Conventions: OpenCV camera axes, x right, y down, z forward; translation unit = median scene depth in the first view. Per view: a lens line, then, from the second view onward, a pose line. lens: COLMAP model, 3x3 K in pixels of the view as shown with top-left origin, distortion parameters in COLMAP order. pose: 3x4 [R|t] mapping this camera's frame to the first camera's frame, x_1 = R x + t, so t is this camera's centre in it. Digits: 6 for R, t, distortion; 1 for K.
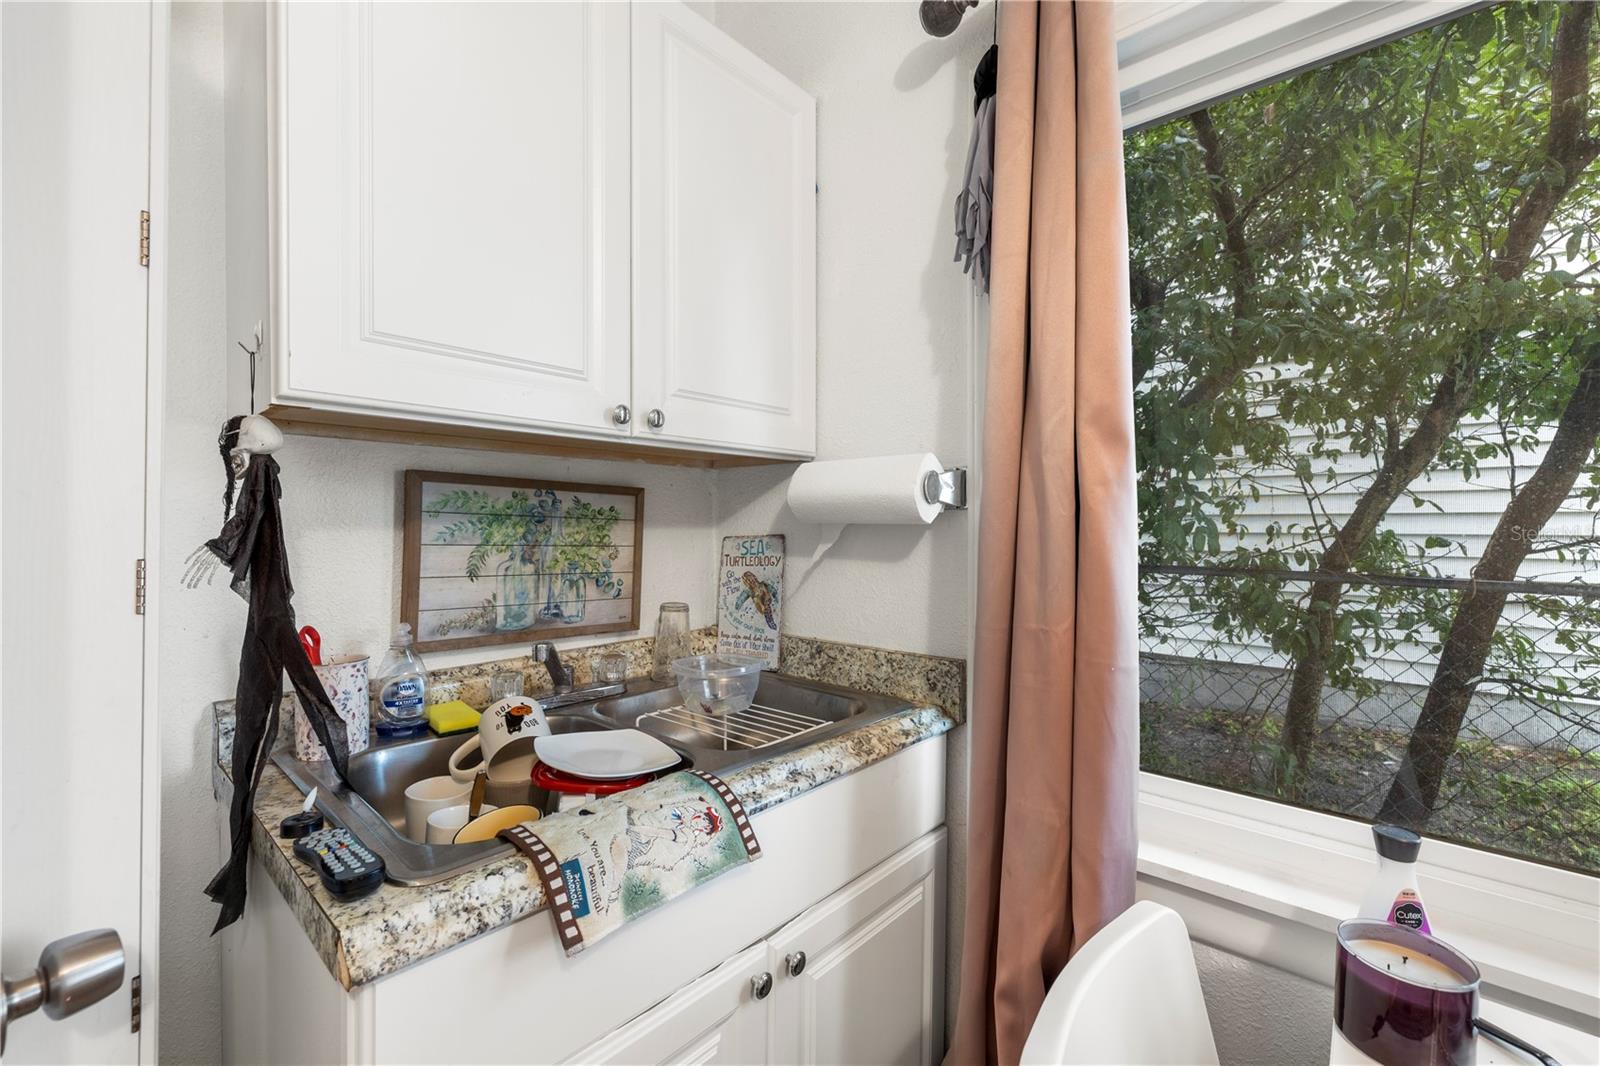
lens RADIAL K [[672.2, 0, 796.6], [0, 672.2, 534.4], [0, 0, 1]] dist [-0.000013, 0.000681]
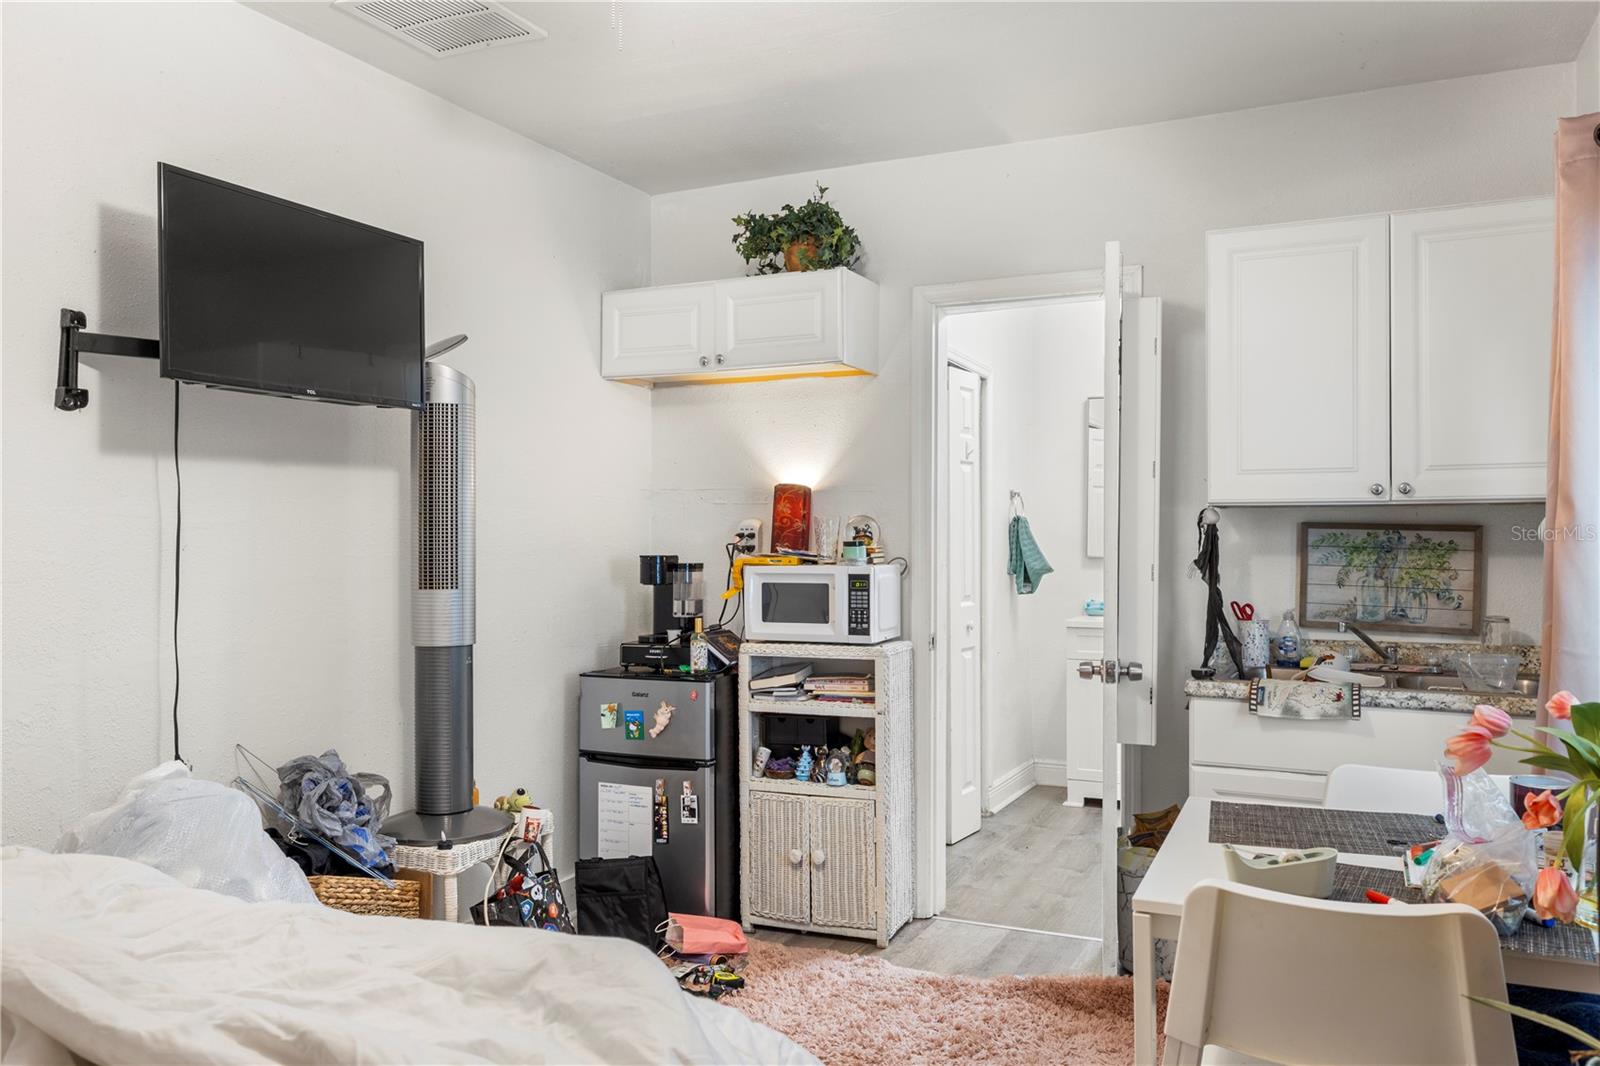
lens RADIAL K [[1271.2, 0, 796.4], [0, 1271.2, 528.6], [0, 0, 1]] dist [0.004381, 0.000492]
pose [[0.294660, -0.010387, -0.955546, 1.976225], [-0.014452, 0.999778, -0.015324, -0.007988], [0.955493, 0.018325, 0.294445, -1.114032]]
